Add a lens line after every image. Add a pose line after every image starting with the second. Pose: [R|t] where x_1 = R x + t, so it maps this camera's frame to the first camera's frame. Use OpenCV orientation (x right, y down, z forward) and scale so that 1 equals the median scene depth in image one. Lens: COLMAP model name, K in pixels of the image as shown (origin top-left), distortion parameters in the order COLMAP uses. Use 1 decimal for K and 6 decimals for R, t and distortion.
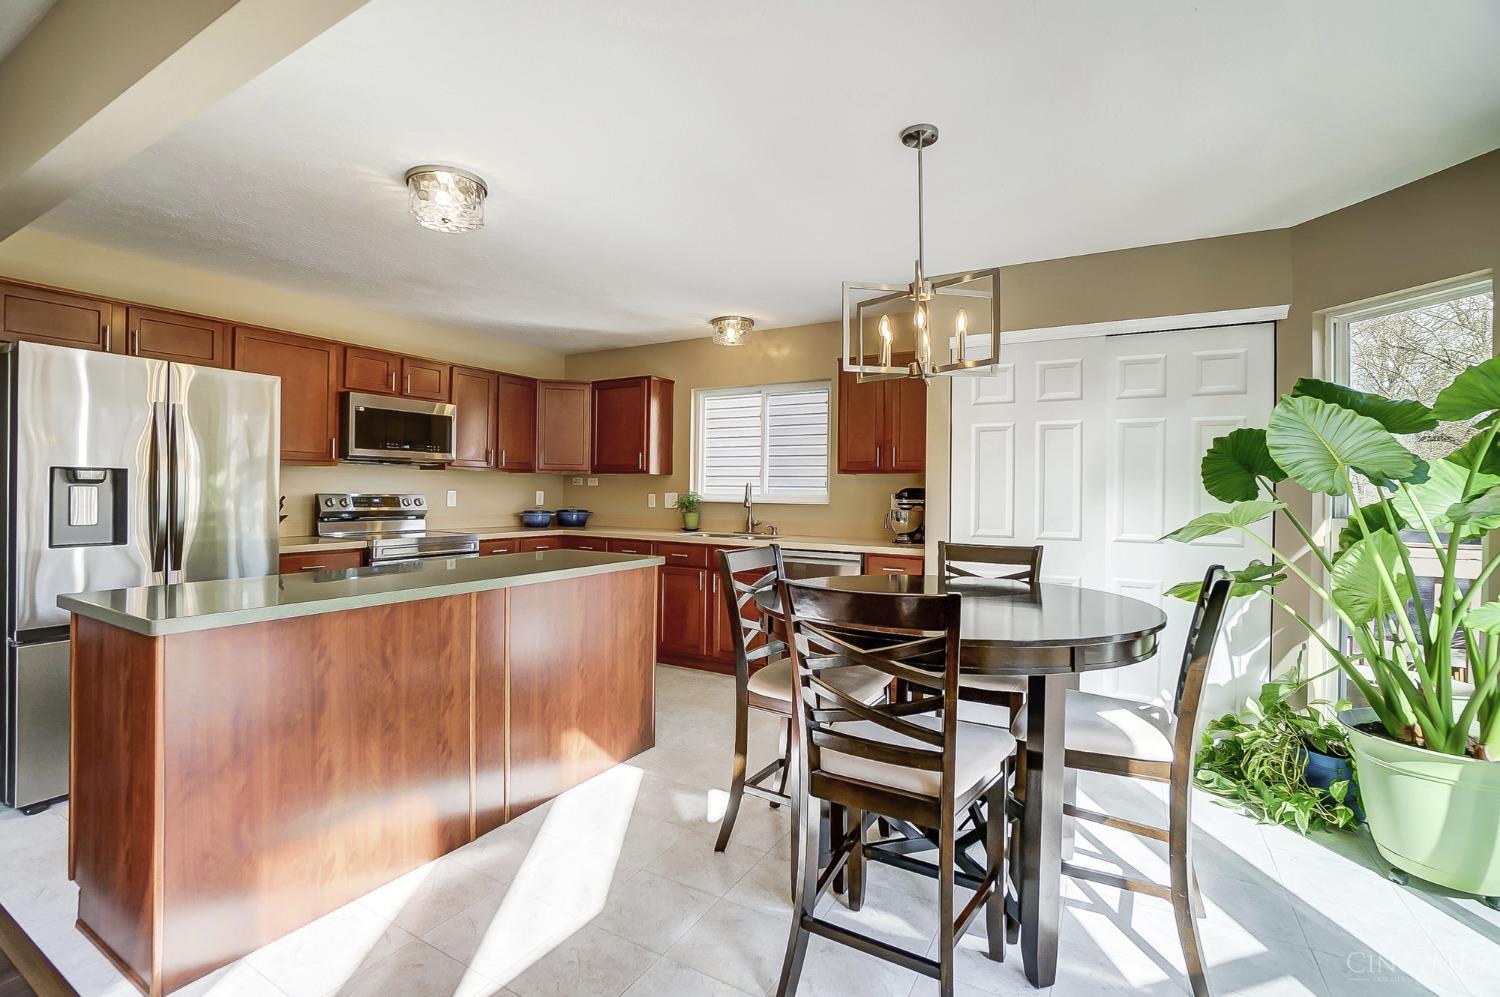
lens RADIAL K [[698.7, 0, 730.8], [0, 698.7, 497.8], [0, 0, 1]] dist [-0.012020, -0.000221]
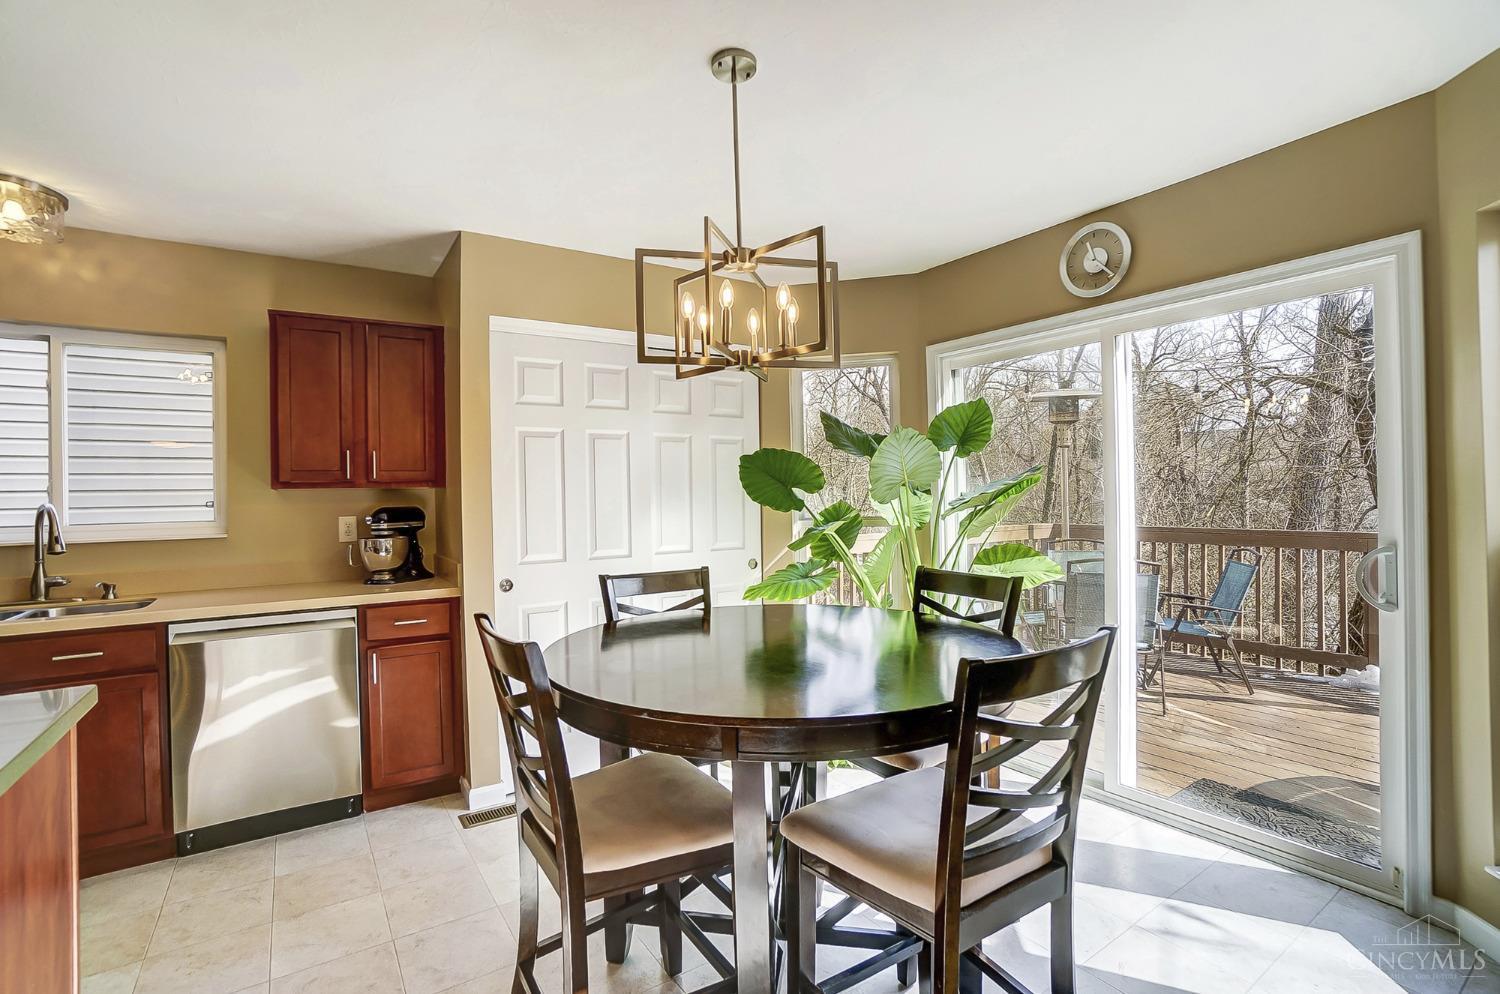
lens RADIAL K [[713.7, 0, 750.0], [0, 713.7, 497.0], [0, 0, 1]] dist [-0.001638, 0.000142]
pose [[0.457383, -0.019213, 0.889062, -0.236327], [0.030919, 0.999506, 0.005694, -0.017194], [-0.888732, 0.024884, 0.457751, 0.324096]]
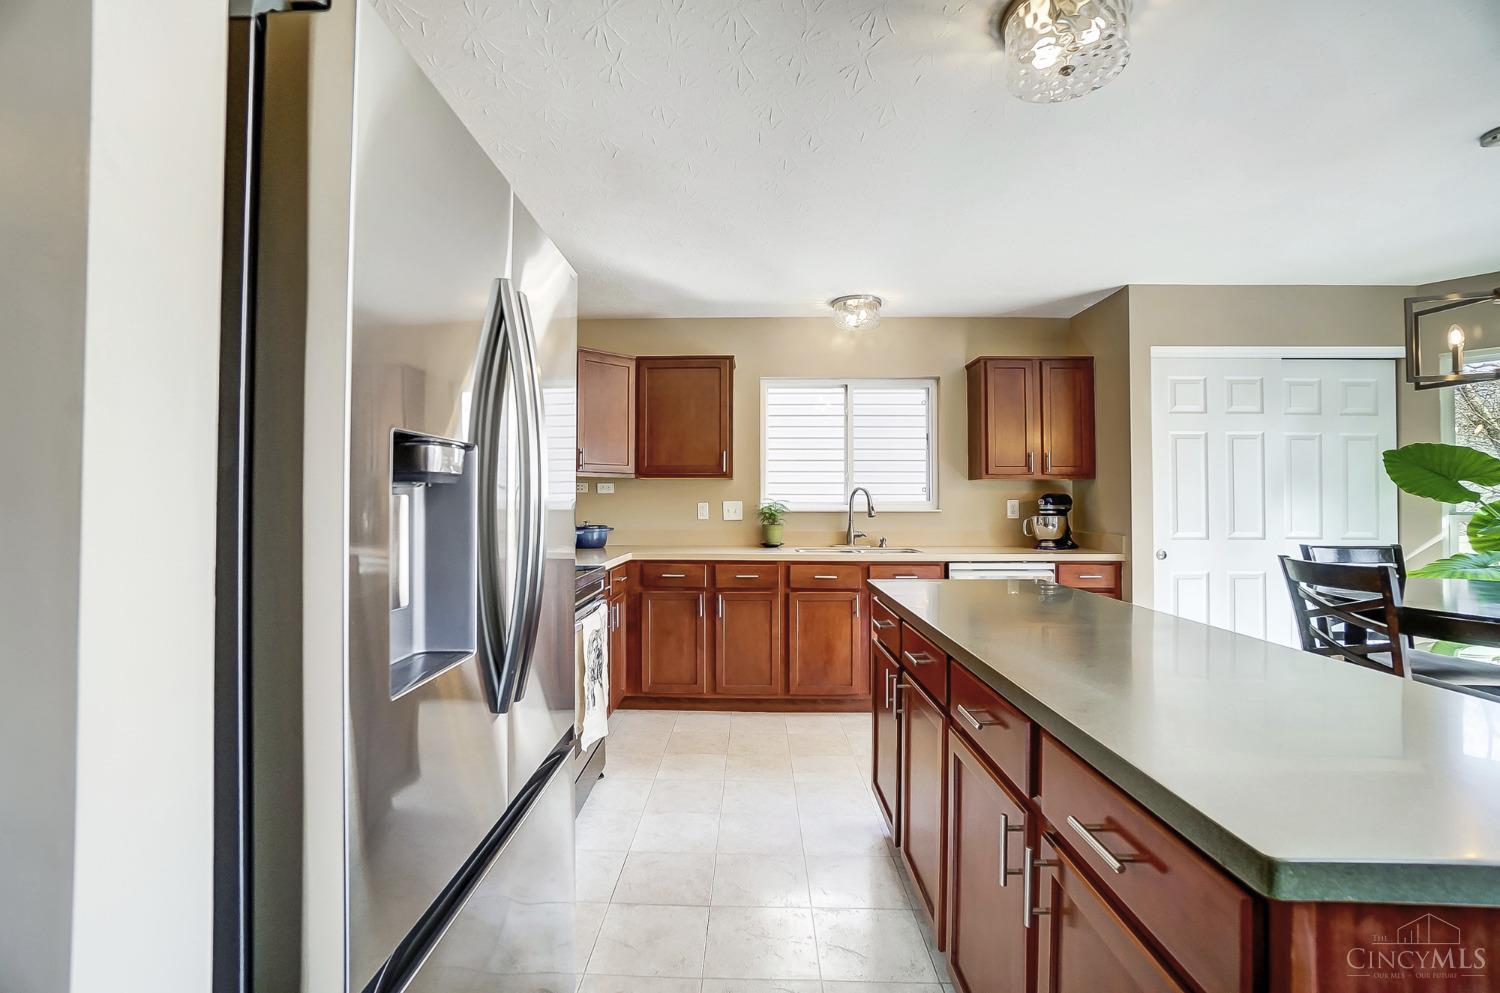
lens RADIAL K [[713.7, 0, 750.0], [0, 713.7, 496.5], [0, 0, 1]] dist [-0.001638, 0.000142]
pose [[0.860598, -0.009275, 0.509201, -0.634543], [0.013873, 0.999890, -0.005235, -0.010321], [-0.509096, 0.011569, 0.860632, 0.348418]]
